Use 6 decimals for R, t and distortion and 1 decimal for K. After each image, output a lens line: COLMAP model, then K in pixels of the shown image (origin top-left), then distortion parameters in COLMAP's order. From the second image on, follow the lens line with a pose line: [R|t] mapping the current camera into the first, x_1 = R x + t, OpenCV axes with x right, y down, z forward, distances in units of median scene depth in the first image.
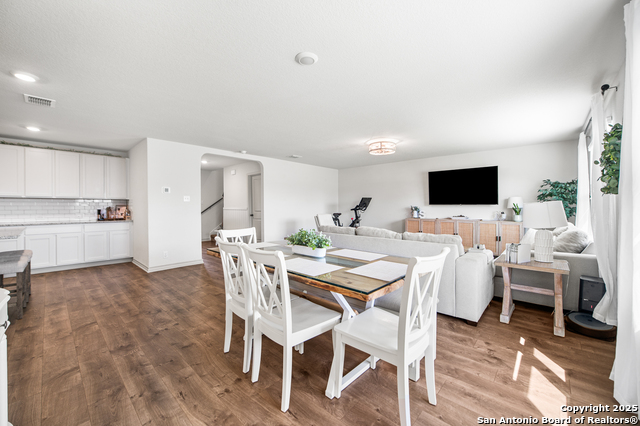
lens RADIAL K [[257.5, 0, 320.1], [0, 257.5, 207.0], [0, 0, 1]] dist [-0.003389, -0.000393]
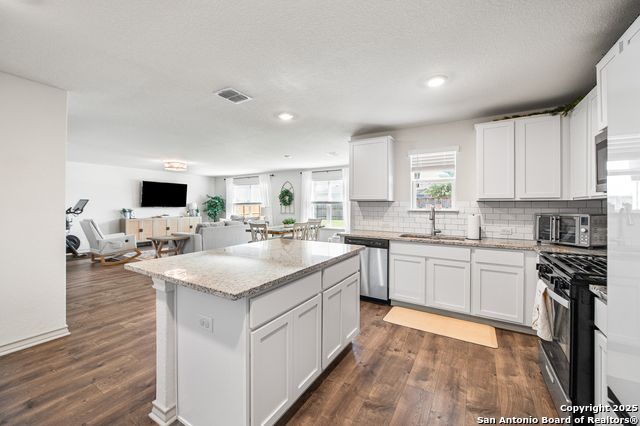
lens RADIAL K [[257.5, 0, 319.6], [0, 257.5, 208.1], [0, 0, 1]] dist [-0.003389, -0.000393]
pose [[-0.191568, -0.008671, 0.981441, -1.218058], [0.006883, 0.999925, 0.010178, -0.013936], [-0.981455, 0.008705, -0.191494, 0.490607]]
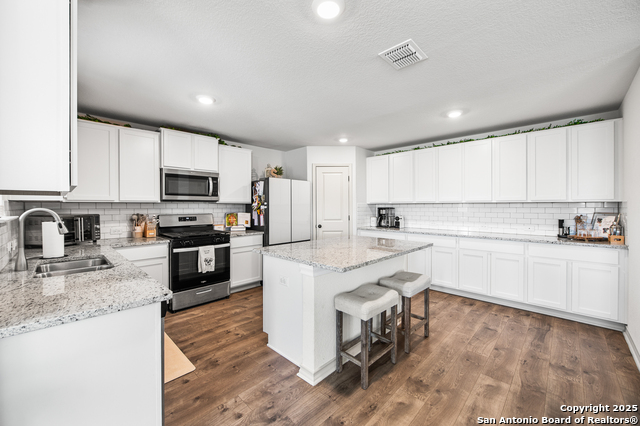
lens RADIAL K [[257.5, 0, 316.6], [0, 257.5, 204.4], [0, 0, 1]] dist [-0.003389, -0.000393]
pose [[-0.036479, -0.006337, -0.999314, -0.240561], [-0.007485, 0.999954, -0.006068, -0.017121], [0.999306, 0.007258, -0.036525, 0.446713]]
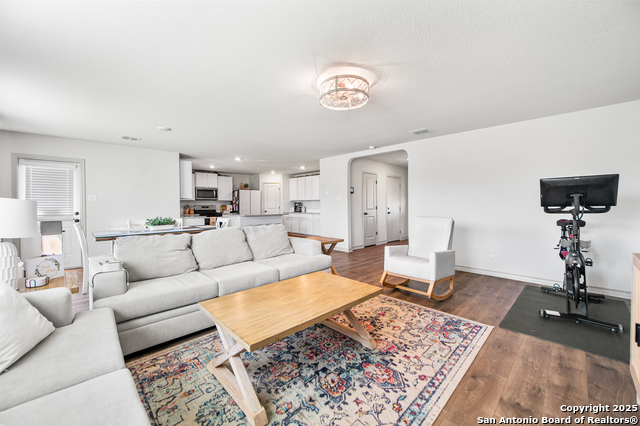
lens RADIAL K [[257.5, 0, 321.1], [0, 257.5, 207.1], [0, 0, 1]] dist [-0.003389, -0.000393]
pose [[-0.040957, 0.007875, -0.999130, 0.831750], [-0.004161, 0.999959, 0.008052, 0.005244], [0.999152, 0.004487, -0.040922, 0.949603]]
